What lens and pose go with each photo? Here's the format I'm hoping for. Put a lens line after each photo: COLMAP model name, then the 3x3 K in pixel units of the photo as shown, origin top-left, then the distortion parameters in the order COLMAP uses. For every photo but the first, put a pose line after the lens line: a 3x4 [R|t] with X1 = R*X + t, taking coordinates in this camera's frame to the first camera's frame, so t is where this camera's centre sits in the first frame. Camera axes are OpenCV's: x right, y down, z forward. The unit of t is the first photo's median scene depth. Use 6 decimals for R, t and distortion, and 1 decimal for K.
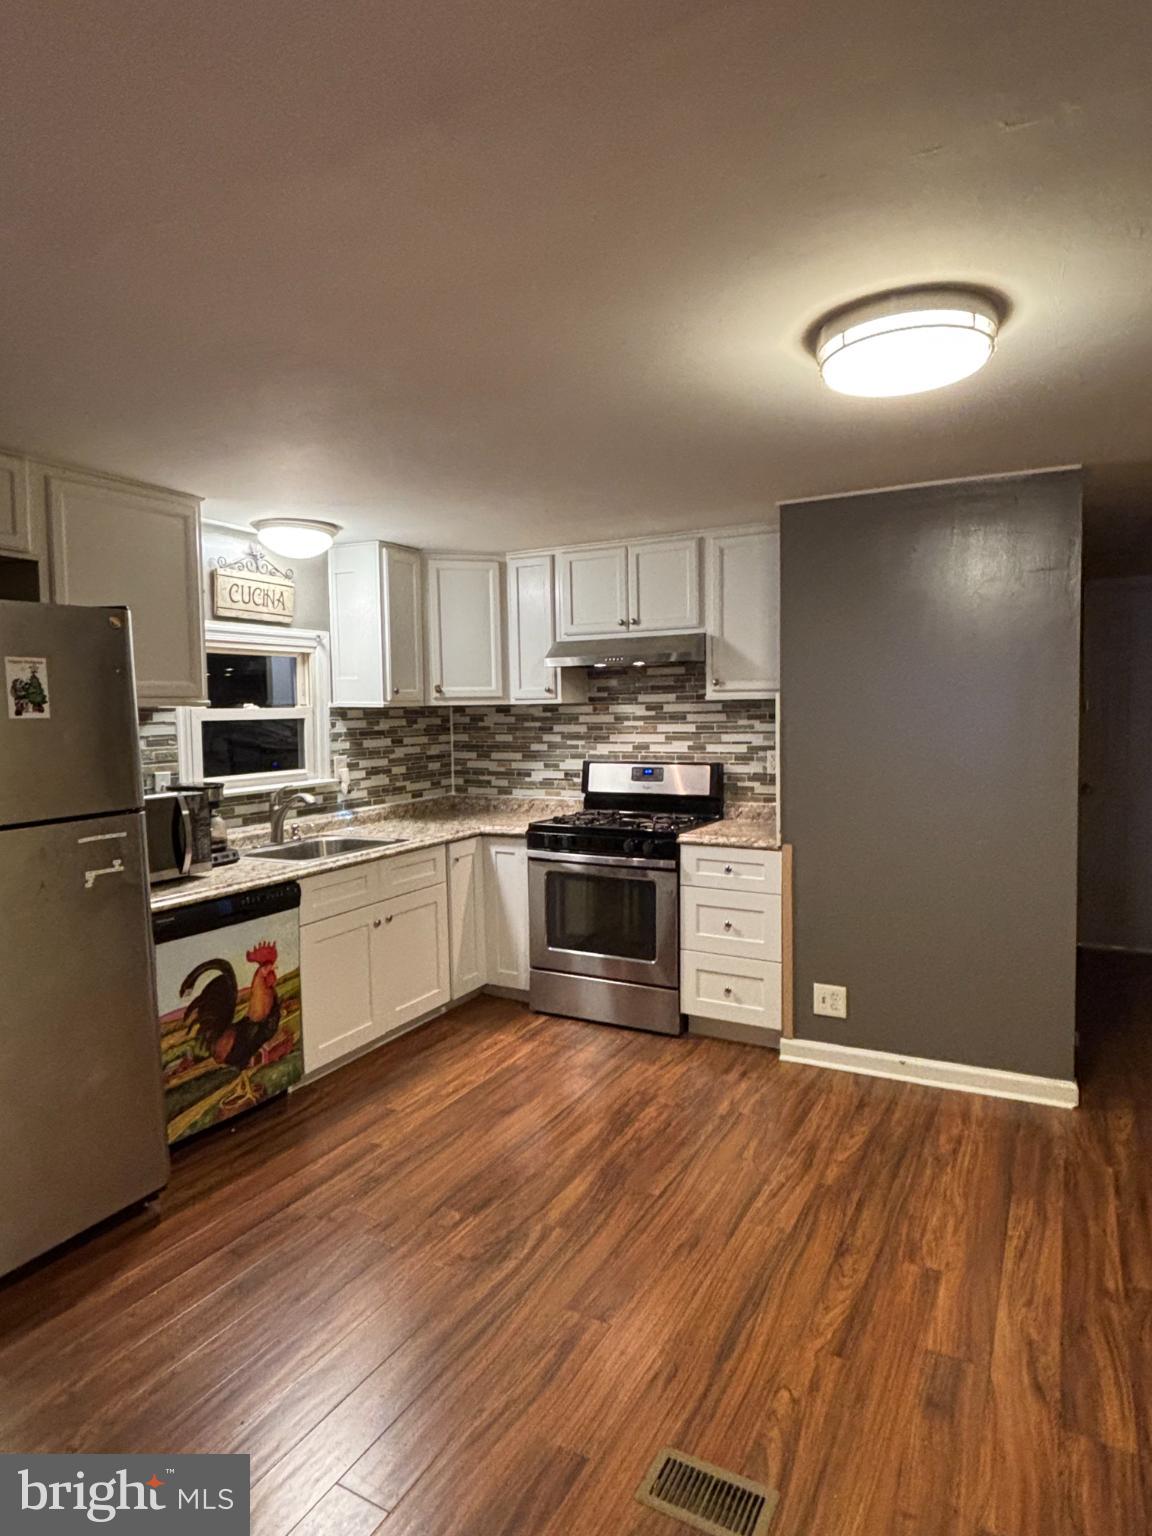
lens RADIAL K [[871.1, 0, 575.7], [0, 871.1, 760.5], [0, 0, 1]] dist [0.040626, 0.000575]
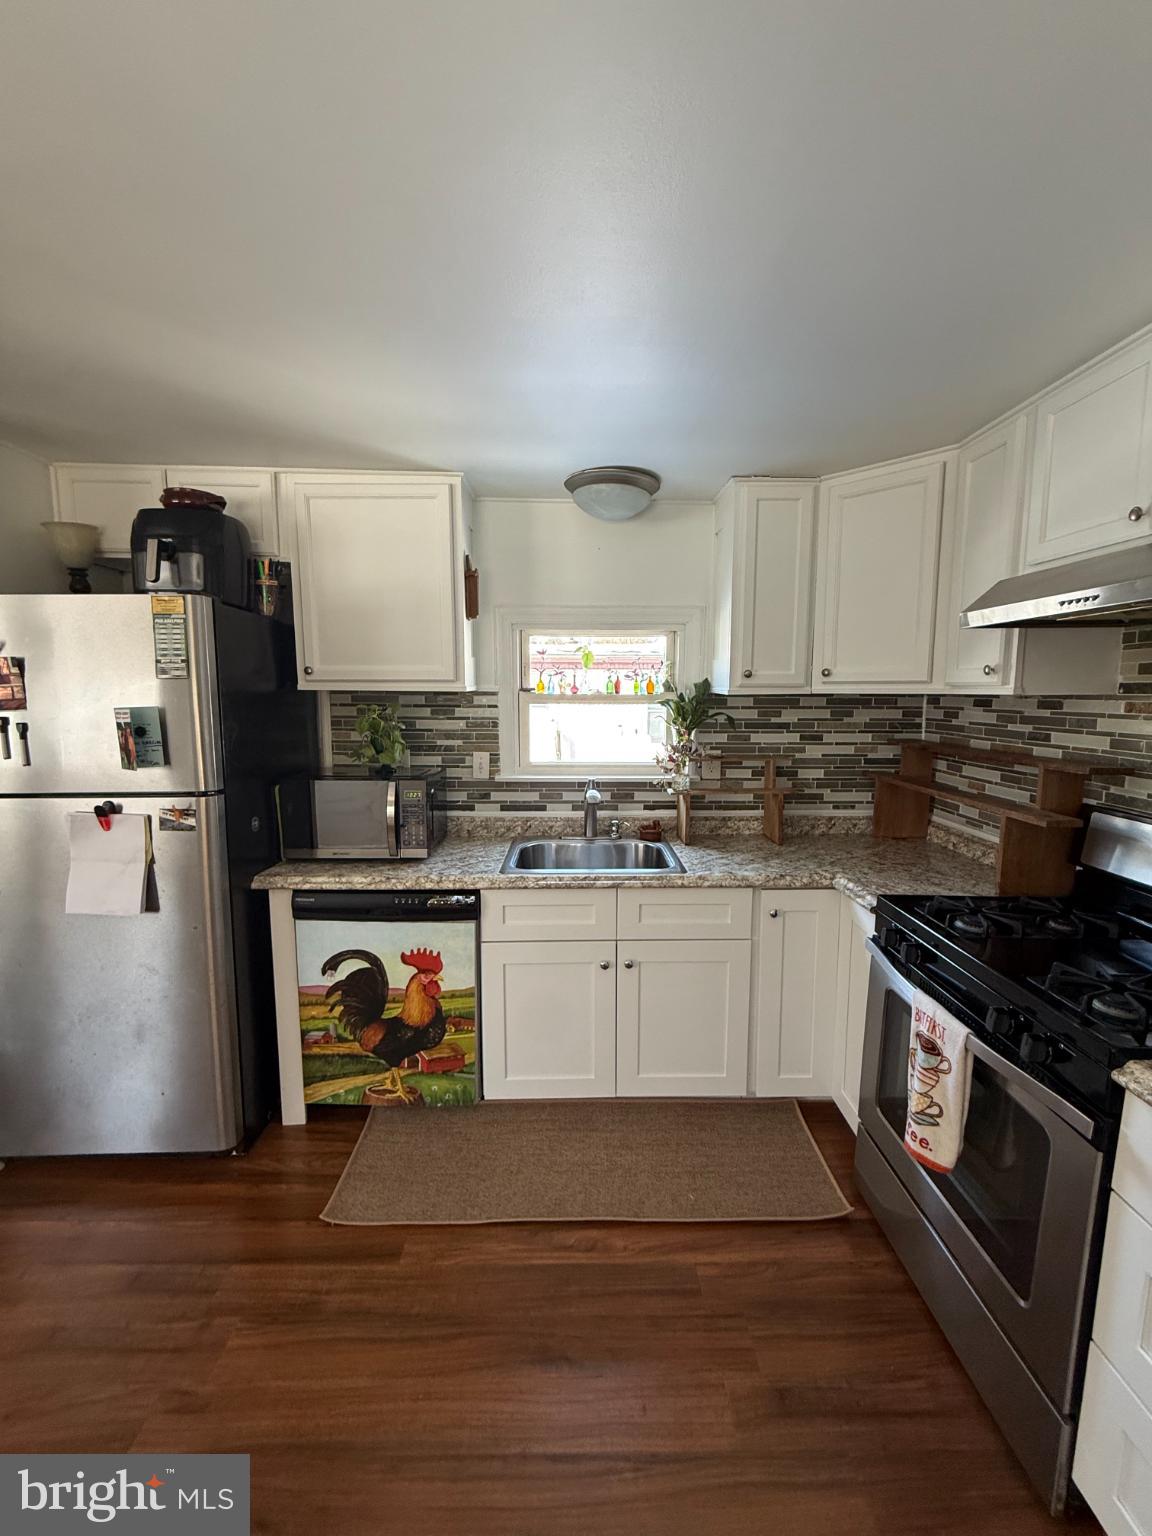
lens RADIAL K [[607.9, 0, 572.3], [0, 607.9, 768.9], [0, 0, 1]] dist [-0.007518, 0.000188]
pose [[0.493653, 0.128828, -0.860064, 0.204421], [-0.064311, 0.991667, 0.111628, -0.051293], [0.867278, 0.000206, 0.497824, 0.670765]]
